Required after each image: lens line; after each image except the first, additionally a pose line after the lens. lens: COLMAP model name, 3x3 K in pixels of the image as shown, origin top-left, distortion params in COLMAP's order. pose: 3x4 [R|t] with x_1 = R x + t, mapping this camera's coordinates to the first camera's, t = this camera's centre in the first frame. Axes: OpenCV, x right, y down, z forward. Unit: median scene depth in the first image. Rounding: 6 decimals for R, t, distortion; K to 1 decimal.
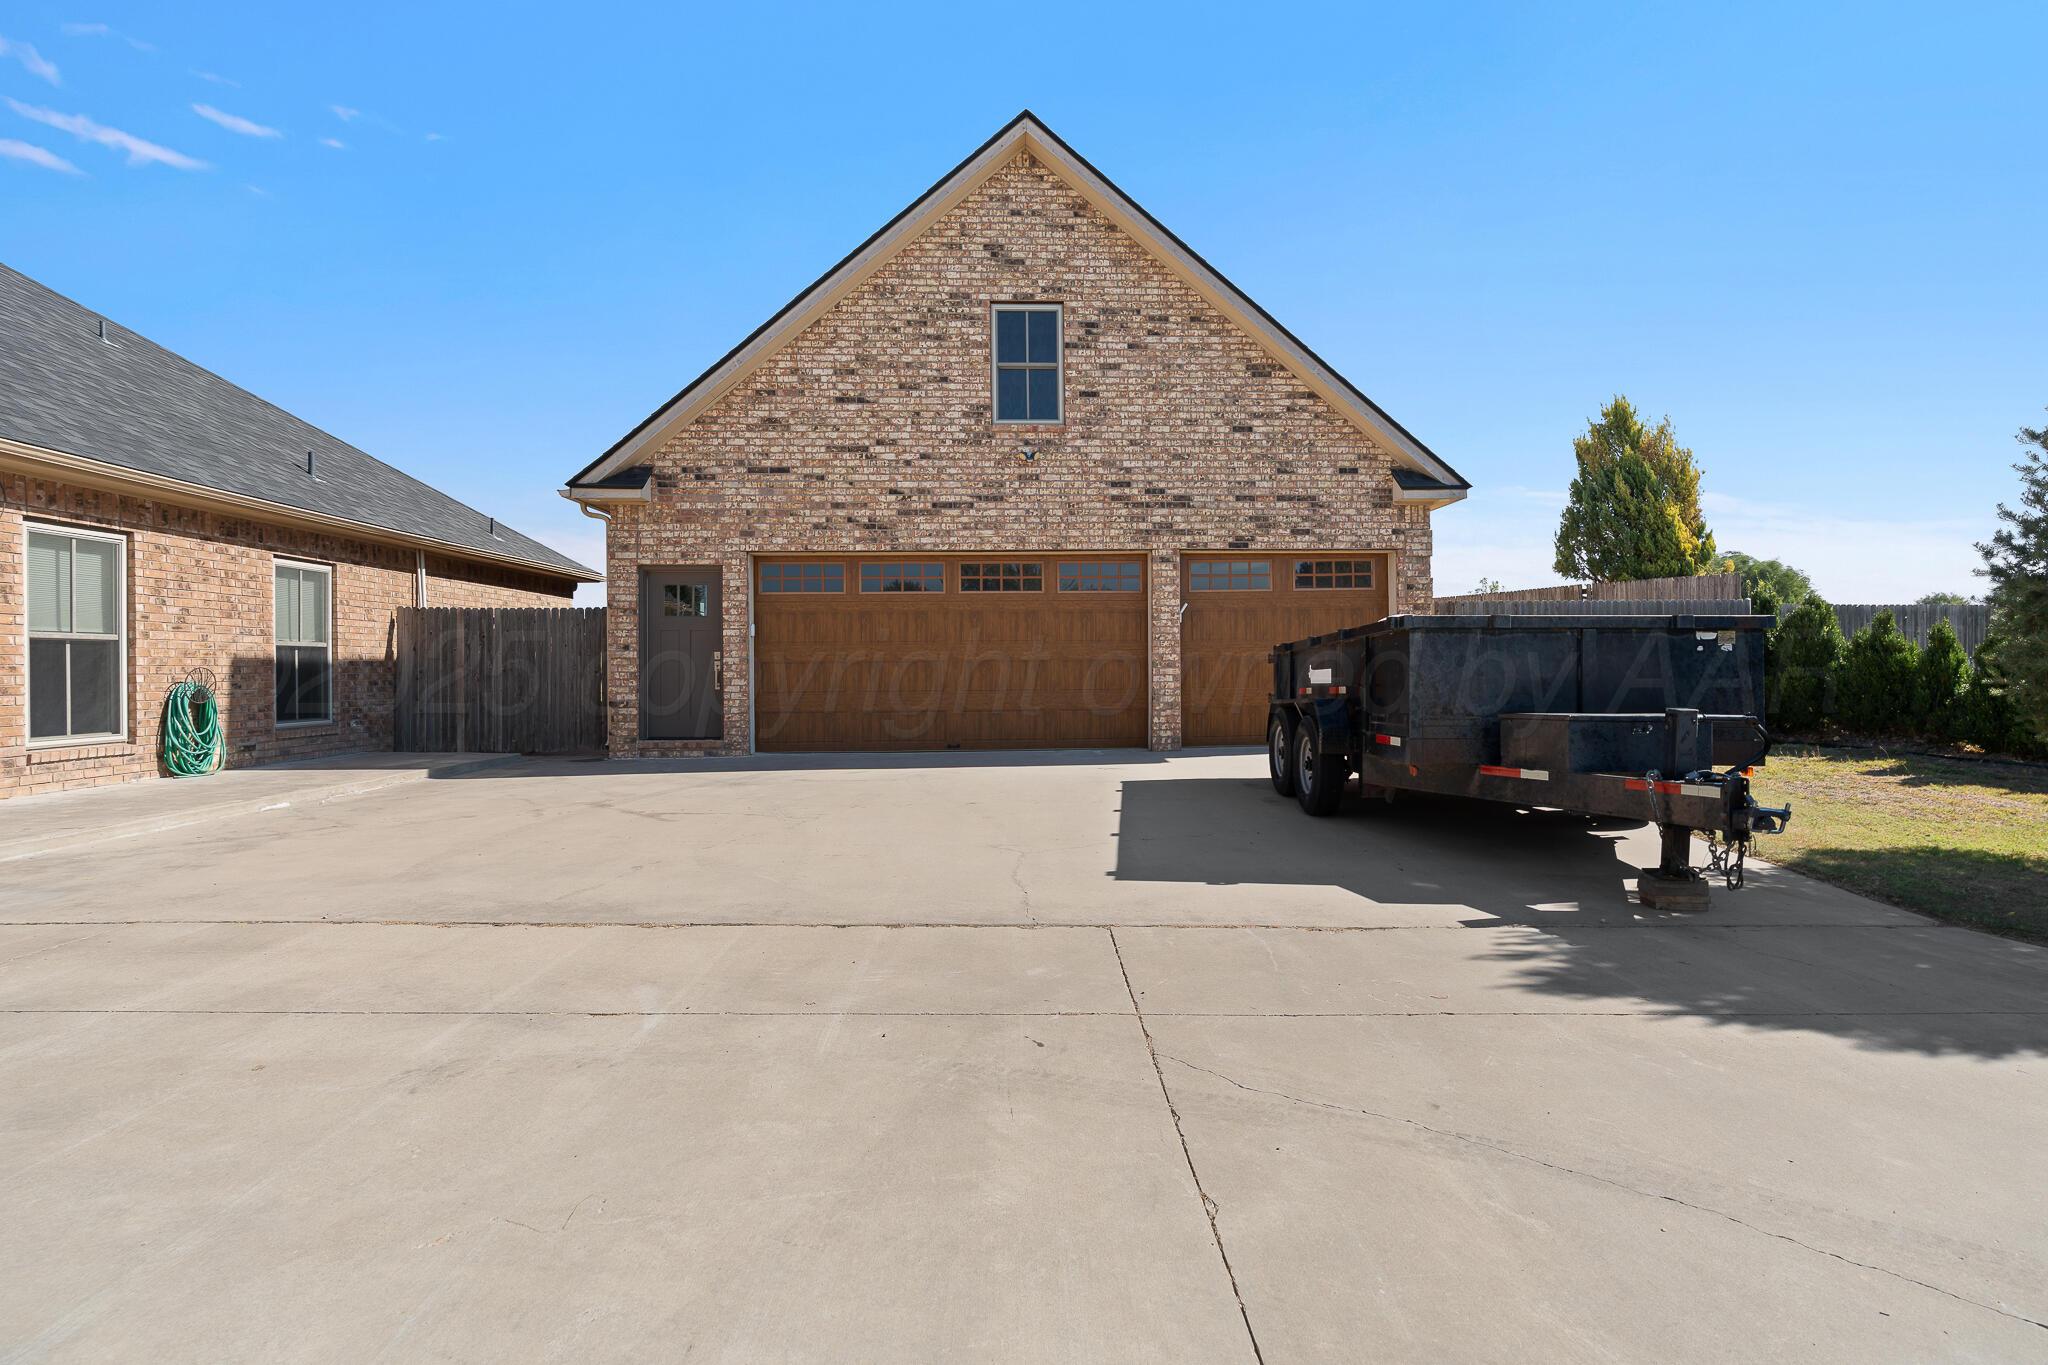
lens RADIAL K [[925.0, 0, 1036.7], [0, 925.0, 667.0], [0, 0, 1]] dist [-0.012798, 0.003048]
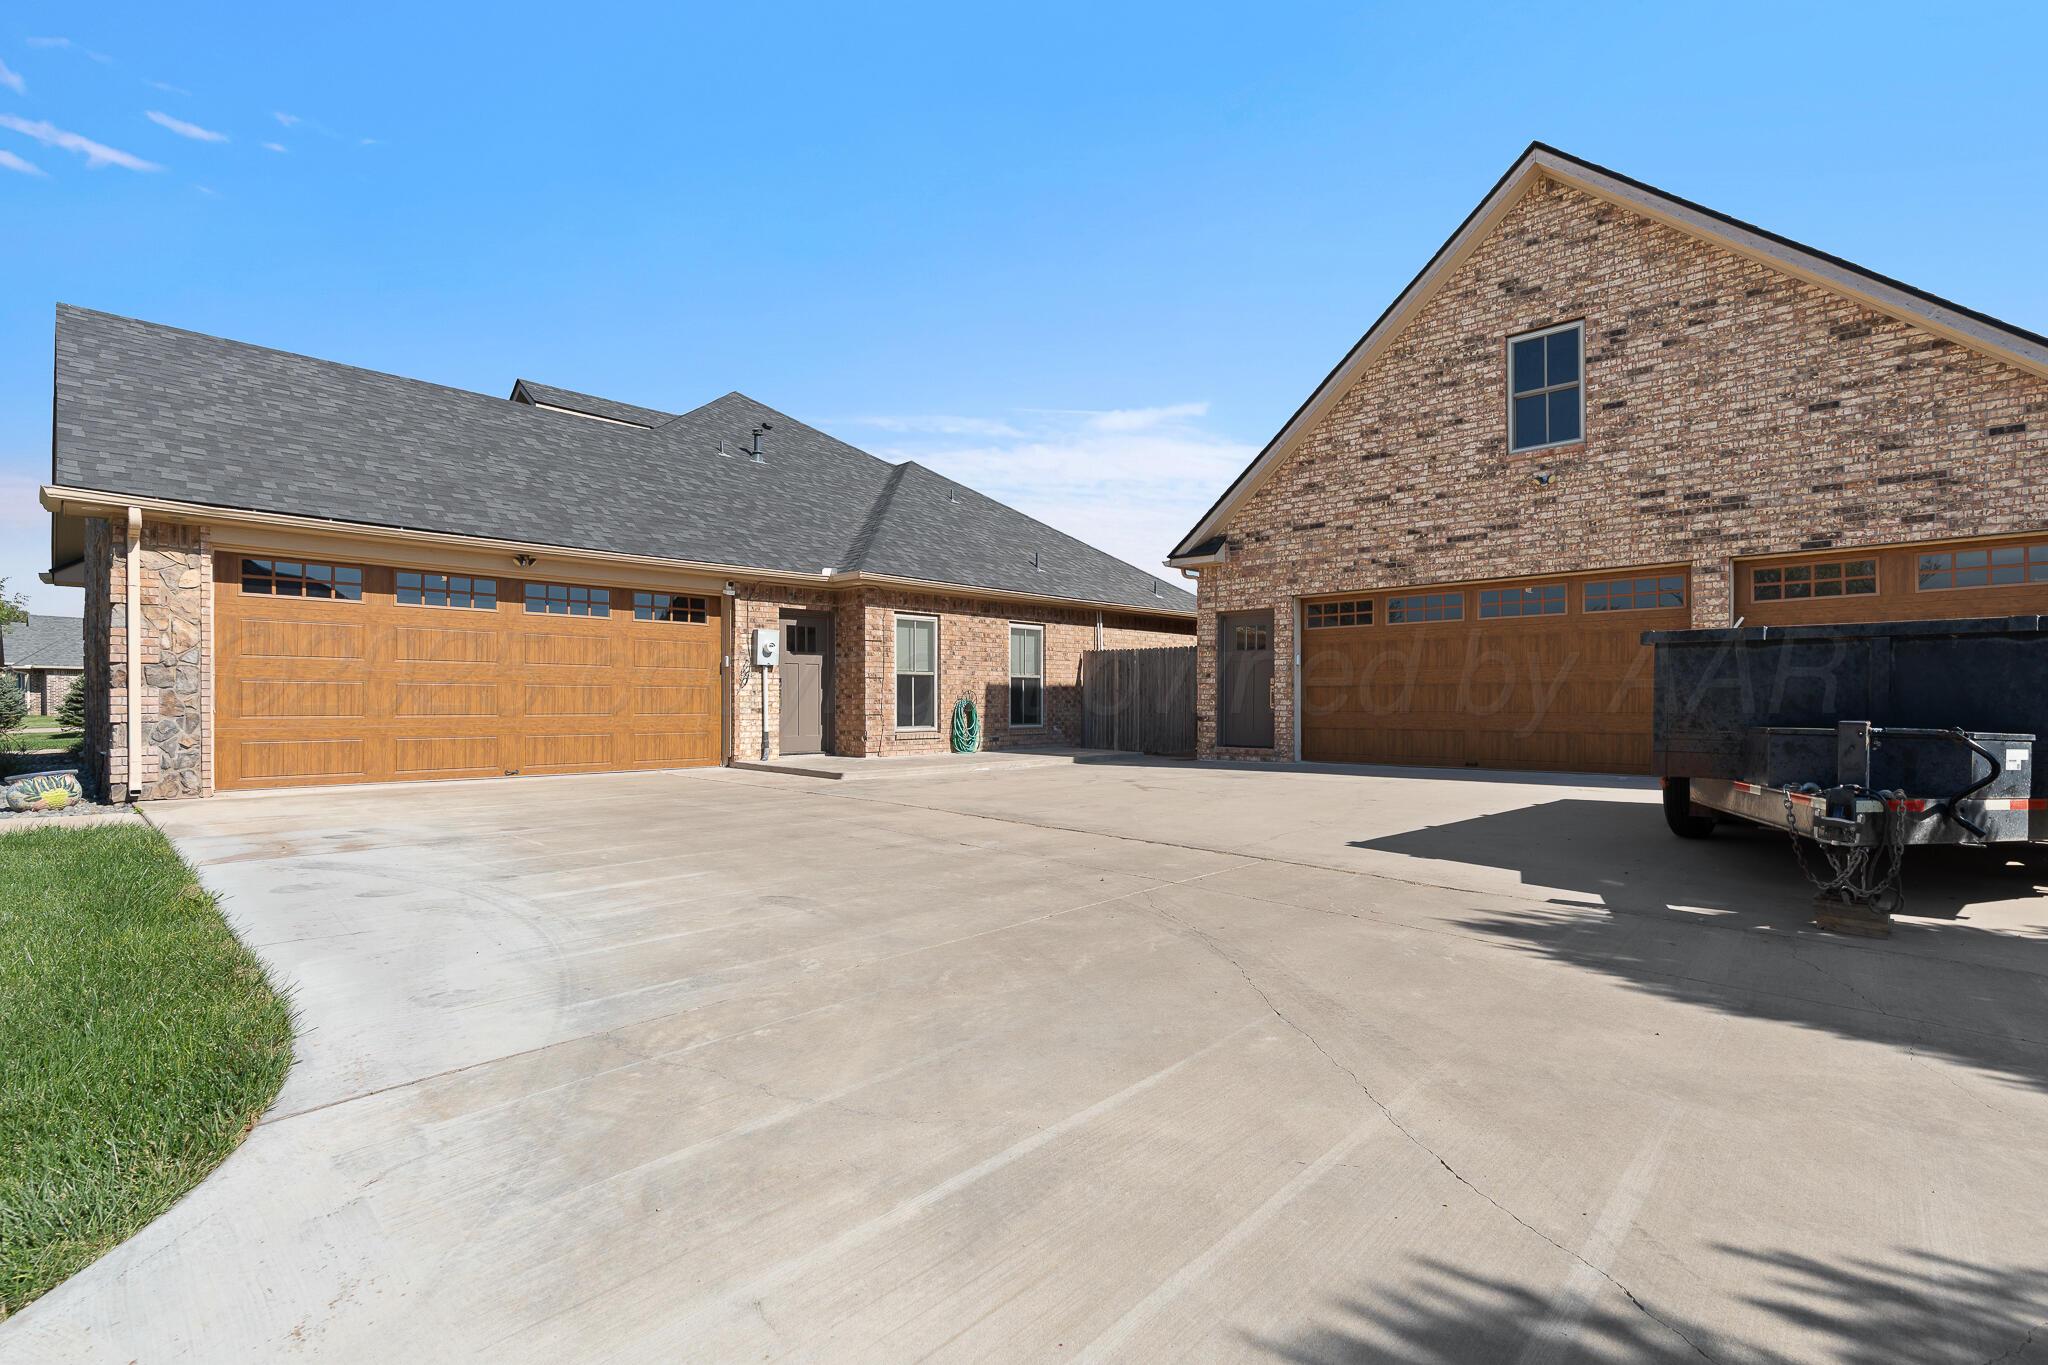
lens RADIAL K [[925.0, 0, 1019.1], [0, 925.0, 695.3], [0, 0, 1]] dist [-0.012798, 0.003048]
pose [[0.694135, 0.001070, -0.719844, 0.316097], [-0.002242, 0.999997, -0.000675, 0.008518], [0.719841, 0.002083, 0.694136, -0.109268]]
